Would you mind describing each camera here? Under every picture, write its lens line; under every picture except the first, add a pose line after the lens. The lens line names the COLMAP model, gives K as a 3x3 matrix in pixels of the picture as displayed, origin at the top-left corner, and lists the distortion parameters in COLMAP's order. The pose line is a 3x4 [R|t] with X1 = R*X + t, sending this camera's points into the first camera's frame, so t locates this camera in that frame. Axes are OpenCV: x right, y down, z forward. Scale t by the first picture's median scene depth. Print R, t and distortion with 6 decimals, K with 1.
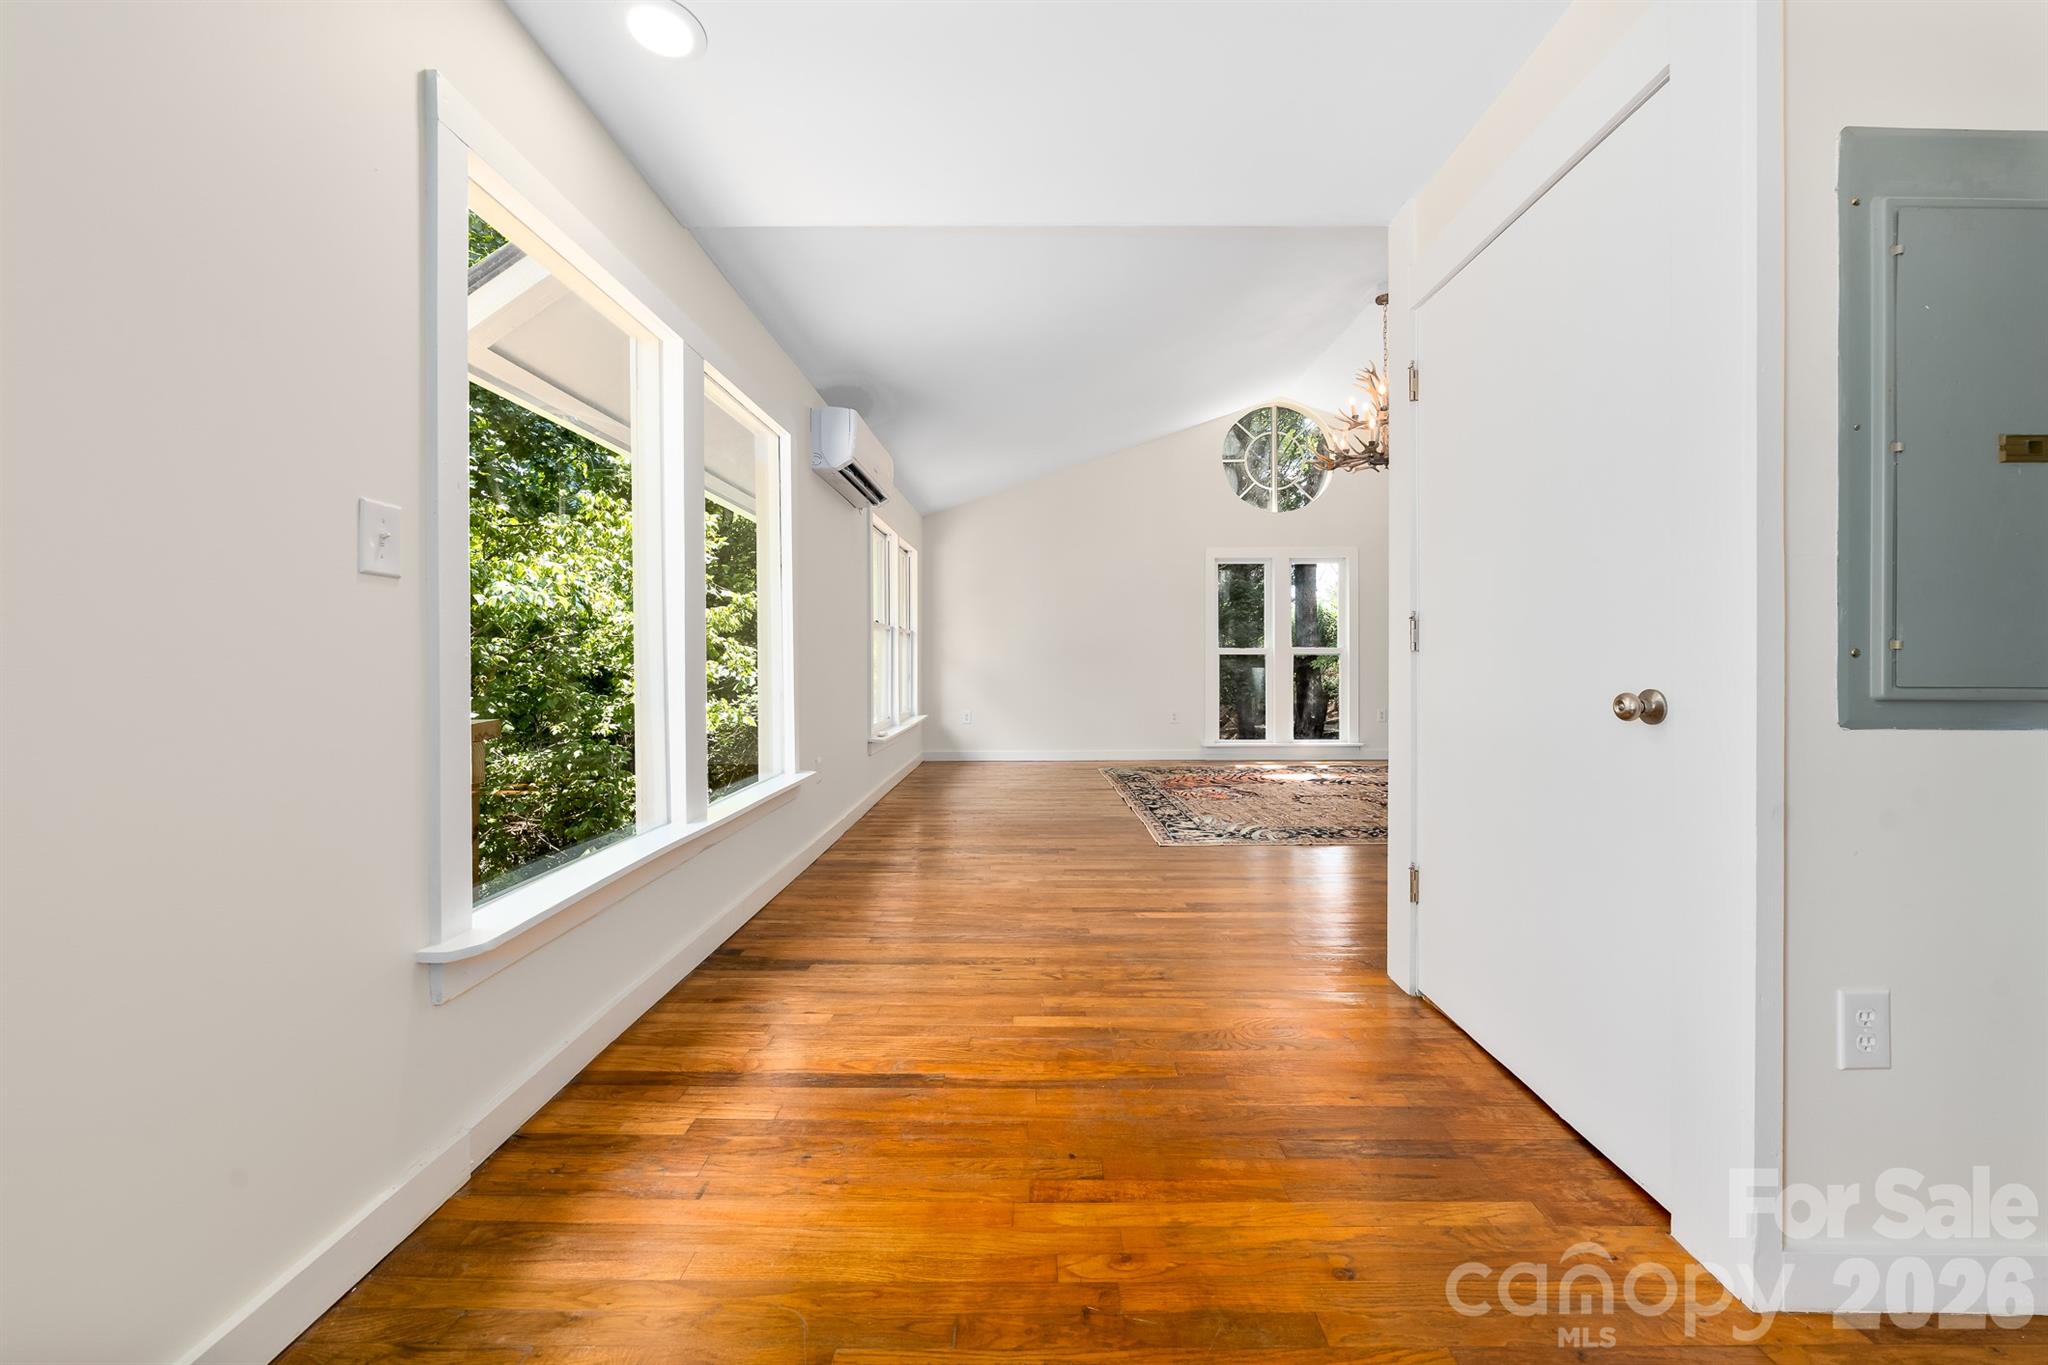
lens RADIAL K [[729.2, 0, 1030.3], [0, 729.2, 672.5], [0, 0, 1]] dist [0.001244, 0.000033]
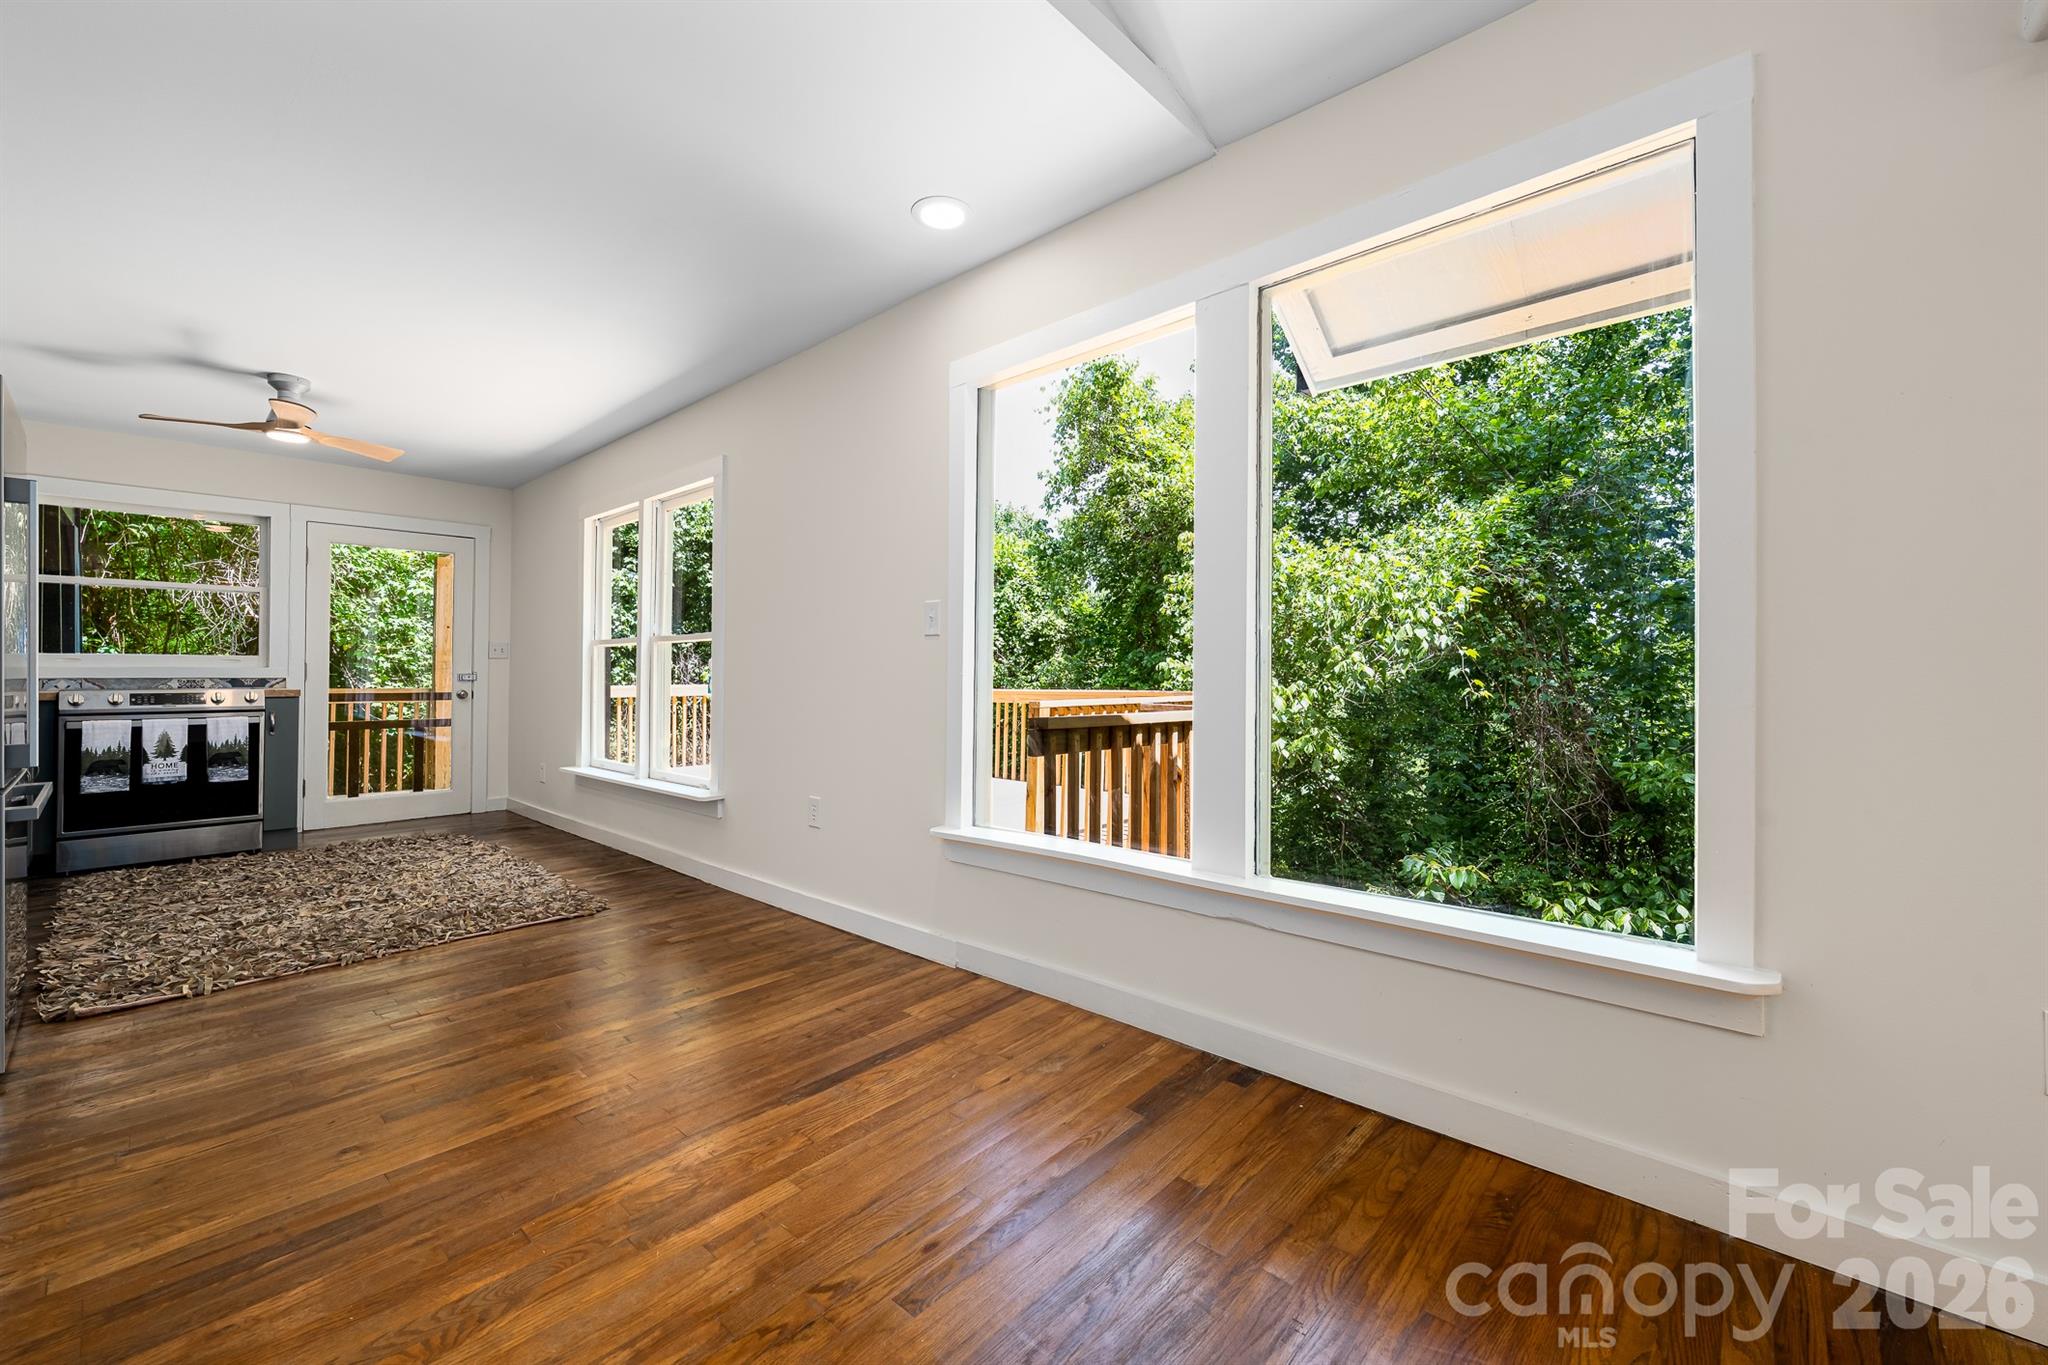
lens RADIAL K [[810.4, 0, 1024.4], [0, 810.4, 673.3], [0, 0, 1]] dist [0.009671, -0.000269]
pose [[-0.665162, -0.006881, -0.746667, 0.412172], [-0.012277, 0.999923, 0.001721, -0.025192], [0.746598, 0.010312, -0.665195, 1.638470]]
